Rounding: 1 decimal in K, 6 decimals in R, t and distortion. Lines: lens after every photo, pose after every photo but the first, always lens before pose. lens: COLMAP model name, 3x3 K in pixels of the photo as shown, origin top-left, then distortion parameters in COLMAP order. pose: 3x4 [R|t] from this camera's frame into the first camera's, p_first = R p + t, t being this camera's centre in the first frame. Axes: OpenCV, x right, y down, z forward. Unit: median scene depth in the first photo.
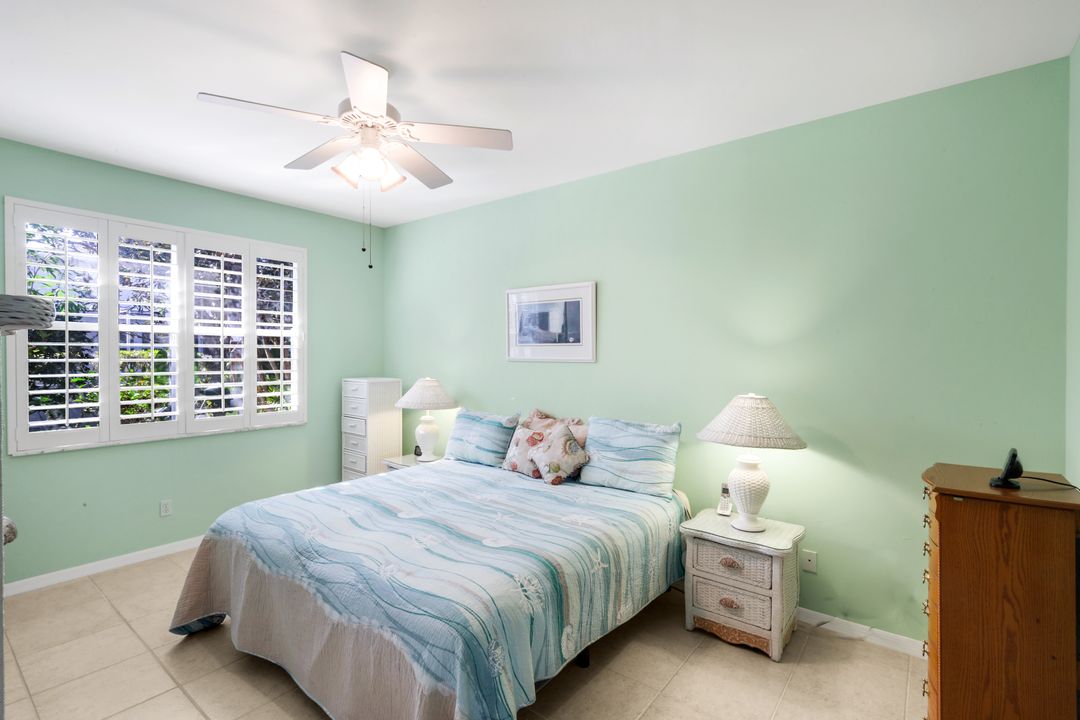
lens RADIAL K [[505.0, 0, 541.5], [0, 505.0, 359.1], [0, 0, 1]] dist [-0.003262, -0.000150]
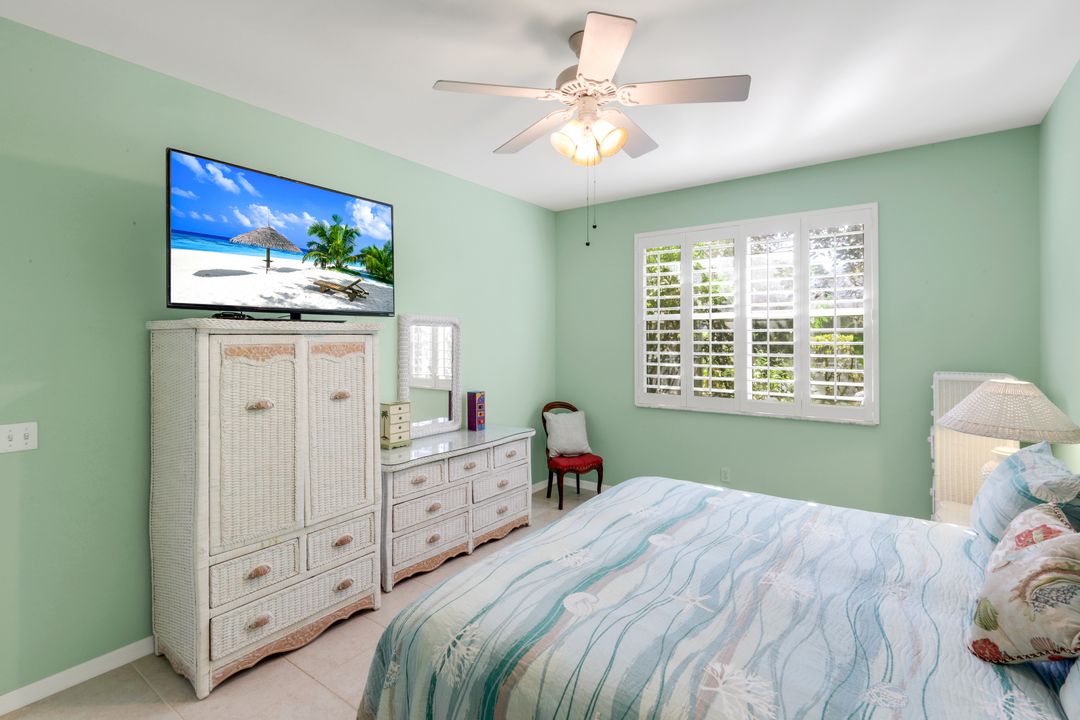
lens RADIAL K [[505.0, 0, 530.1], [0, 505.0, 327.0], [0, 0, 1]] dist [-0.003262, -0.000150]
pose [[0.015877, -0.025860, -0.999539, 0.493980], [-0.006942, 0.999639, -0.025973, -0.002102], [0.999850, 0.007351, 0.015692, 0.727512]]
